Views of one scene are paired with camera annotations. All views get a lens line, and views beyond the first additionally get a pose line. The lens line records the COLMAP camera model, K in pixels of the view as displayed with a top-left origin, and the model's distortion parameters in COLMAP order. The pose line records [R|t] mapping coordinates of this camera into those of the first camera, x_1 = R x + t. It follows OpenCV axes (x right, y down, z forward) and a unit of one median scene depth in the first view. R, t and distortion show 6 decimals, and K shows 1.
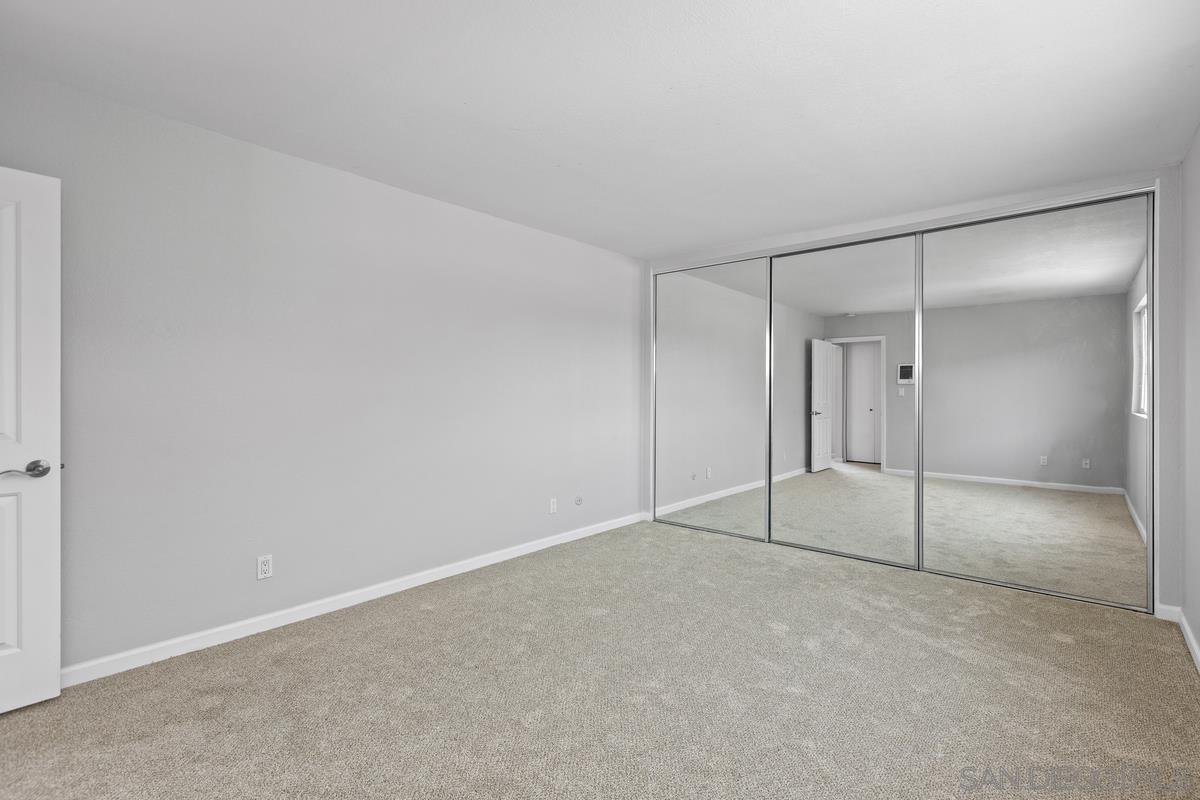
lens RADIAL K [[543.5, 0, 597.6], [0, 543.5, 393.6], [0, 0, 1]] dist [-0.000634, -0.001007]
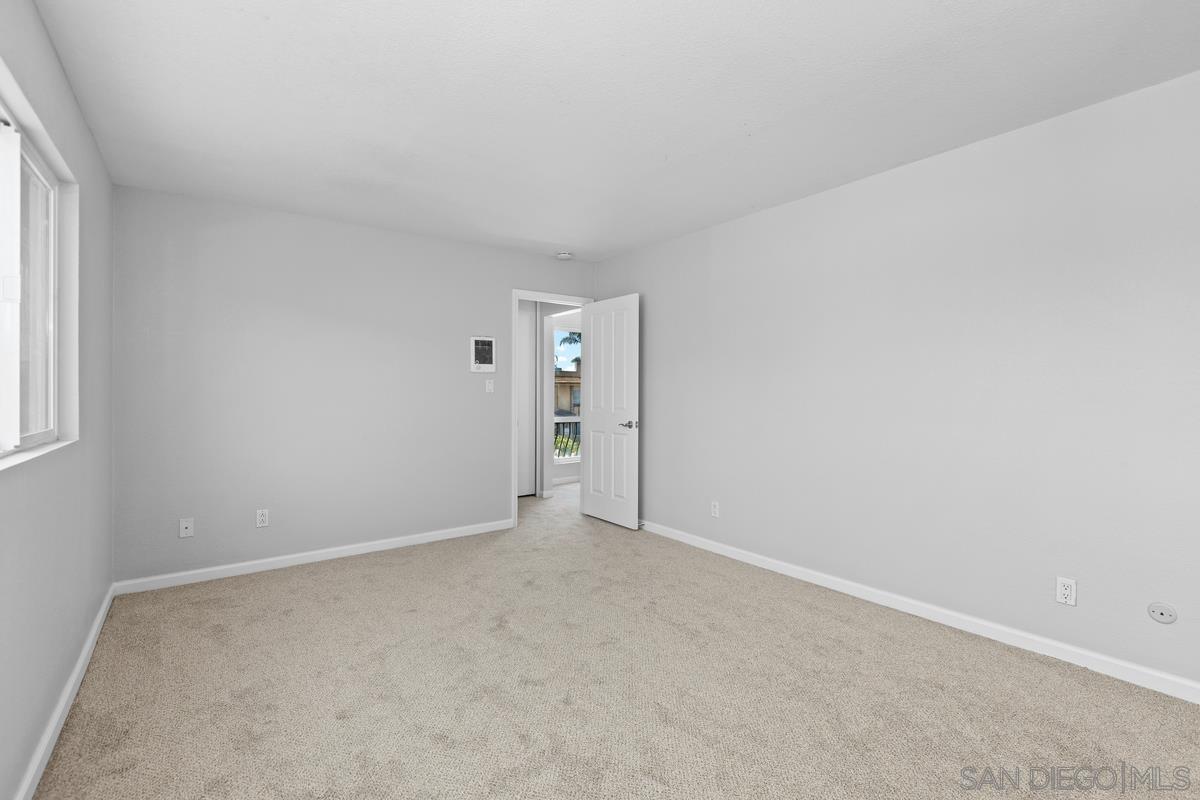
lens RADIAL K [[543.5, 0, 603.5], [0, 543.5, 391.6], [0, 0, 1]] dist [-0.000634, -0.001007]
pose [[-0.205248, -0.000739, -0.978710, 0.711790], [-0.006058, 0.999982, 0.000515, 0.000675], [0.978691, 0.006035, -0.205248, 0.794188]]
